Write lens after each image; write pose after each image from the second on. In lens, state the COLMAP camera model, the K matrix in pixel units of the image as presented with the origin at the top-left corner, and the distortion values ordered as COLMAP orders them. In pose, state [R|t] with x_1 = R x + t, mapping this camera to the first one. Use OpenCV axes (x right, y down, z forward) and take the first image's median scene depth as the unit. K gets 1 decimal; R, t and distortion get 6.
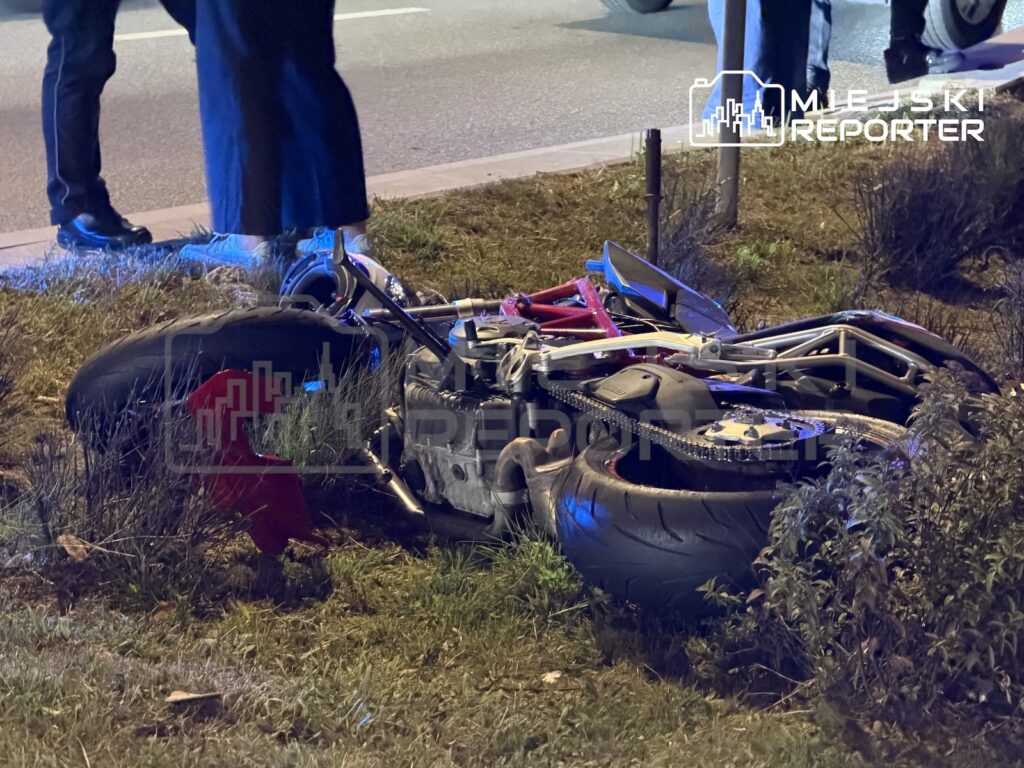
lens RADIAL K [[3139.5, 0, 515.6], [0, 3139.5, 383.6], [0, 0, 1]] dist [0.189910, 0.000000]
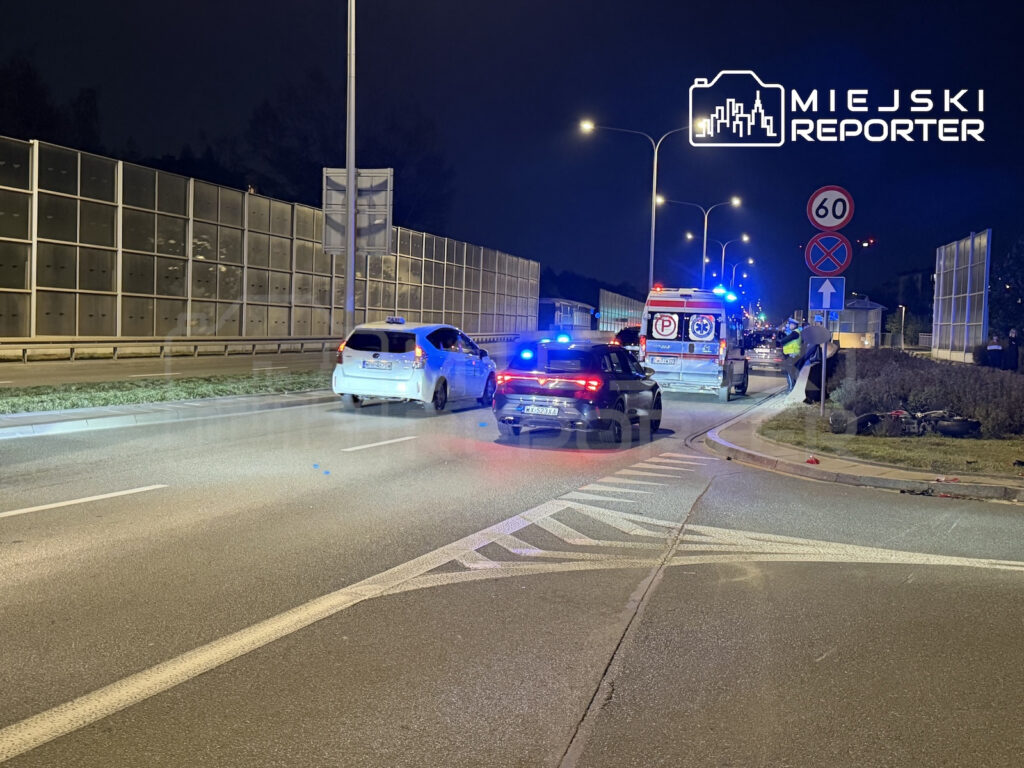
lens RADIAL K [[1255.3, 0, 507.7], [0, 1255.3, 392.1], [0, 0, 1]] dist [0.121007, 0.000000]
pose [[0.938252, -0.015277, 0.345615, -2.400325], [0.066154, 0.988512, -0.135894, 0.350431], [-0.339569, 0.150366, 0.928484, -2.035914]]
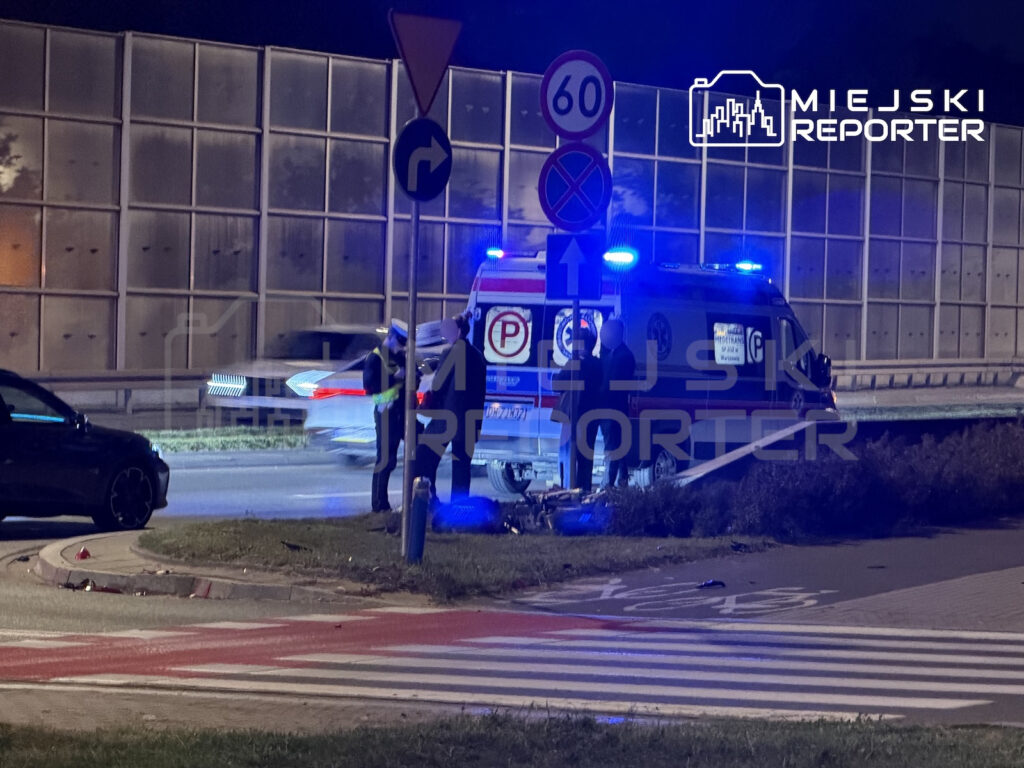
lens RADIAL K [[4643.1, 0, 513.1], [0, 4643.1, 383.3], [0, 0, 1]] dist [0.138465, 0.000000]
pose [[0.996682, -0.008206, 0.080975, -0.623437], [0.023707, 0.981033, -0.192387, 1.203013], [-0.077860, 0.193669, 0.977973, -6.067391]]
